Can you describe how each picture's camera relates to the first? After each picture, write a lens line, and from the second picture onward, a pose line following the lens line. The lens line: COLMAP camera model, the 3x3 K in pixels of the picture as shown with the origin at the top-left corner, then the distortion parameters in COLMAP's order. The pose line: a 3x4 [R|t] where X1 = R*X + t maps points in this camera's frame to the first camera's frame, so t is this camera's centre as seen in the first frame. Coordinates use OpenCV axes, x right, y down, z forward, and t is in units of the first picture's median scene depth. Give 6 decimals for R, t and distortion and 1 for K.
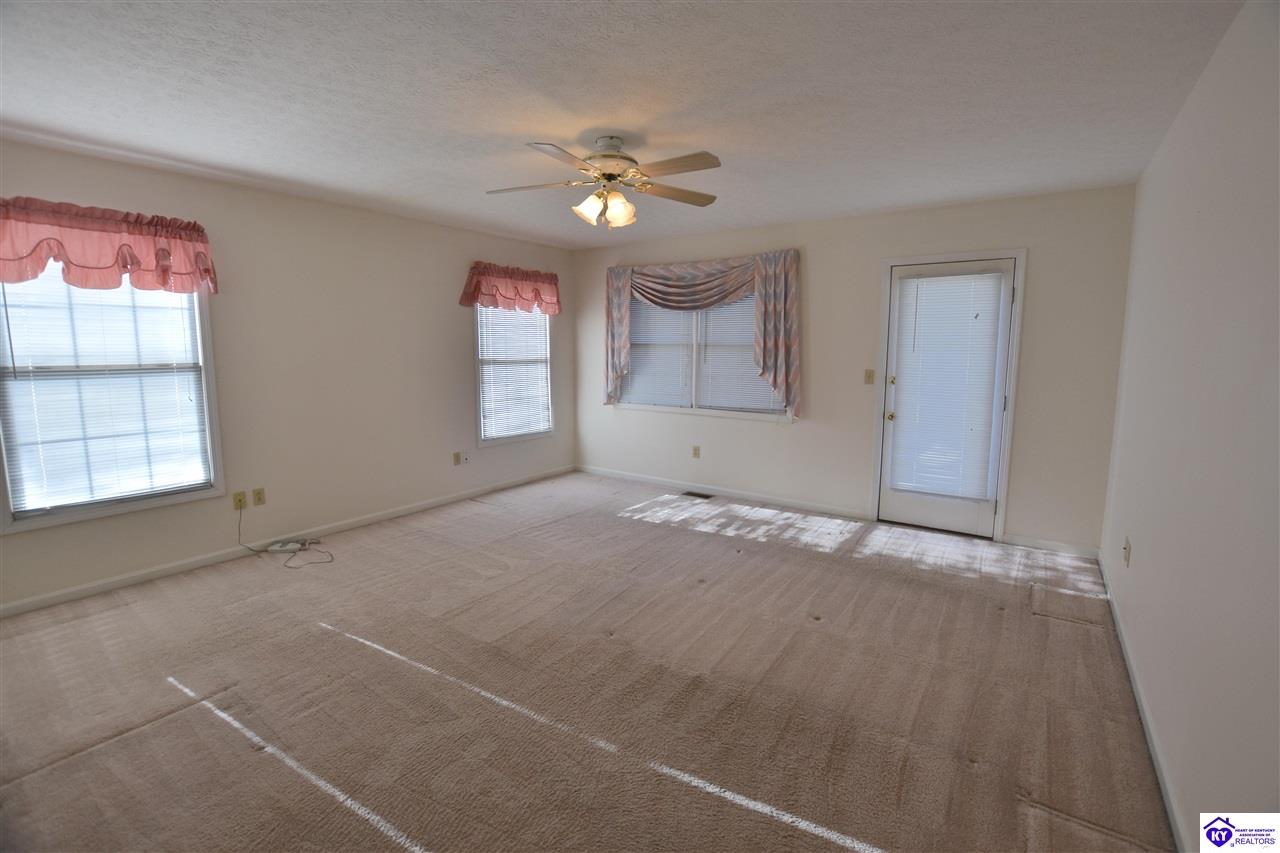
lens RADIAL K [[567.1, 0, 644.6], [0, 567.1, 418.8], [0, 0, 1]] dist [-0.035938, 0.007587]
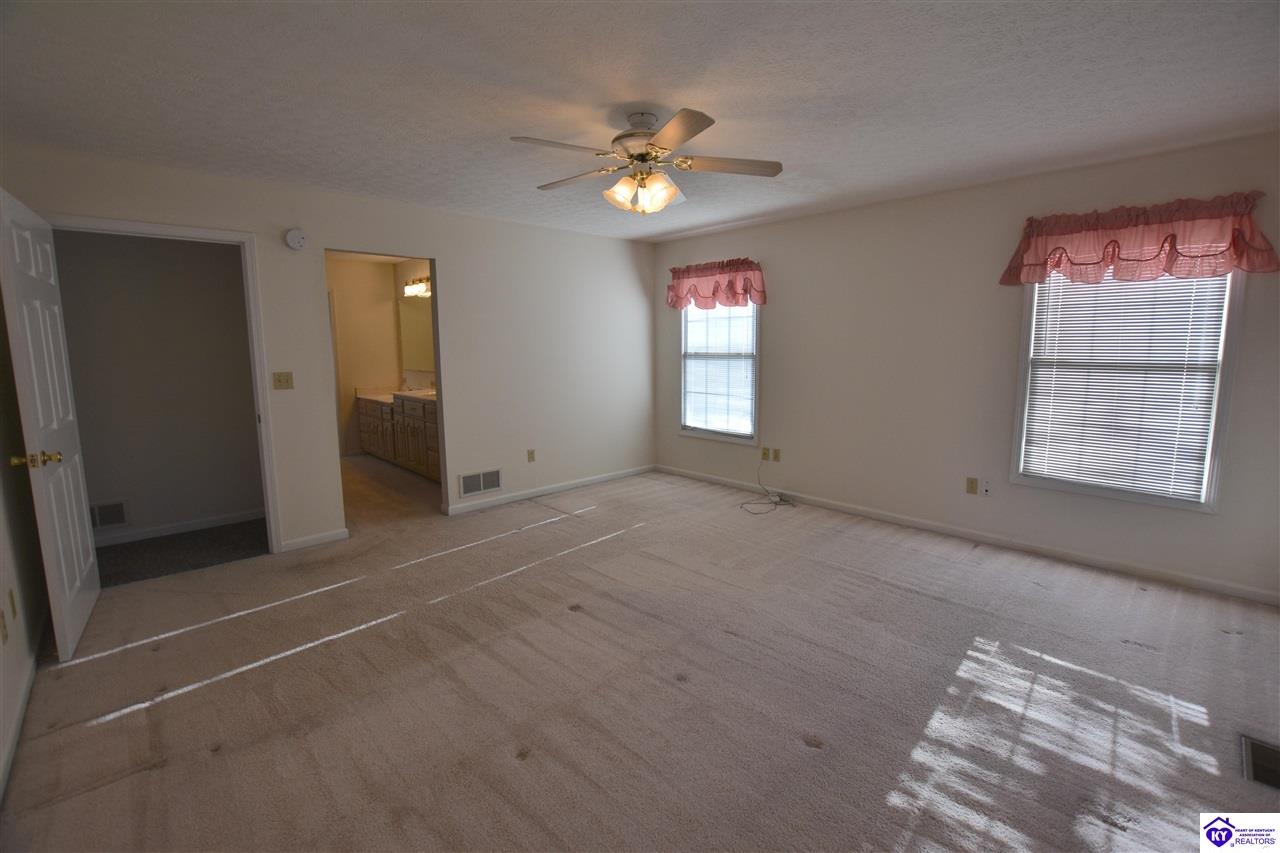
lens RADIAL K [[567.1, 0, 644.6], [0, 567.1, 418.8], [0, 0, 1]] dist [-0.035938, 0.007587]
pose [[-0.199581, 0.129784, -0.971248, 0.591368], [-0.114639, 0.981290, 0.154683, -0.103984], [0.973152, 0.142215, -0.180968, 0.824250]]
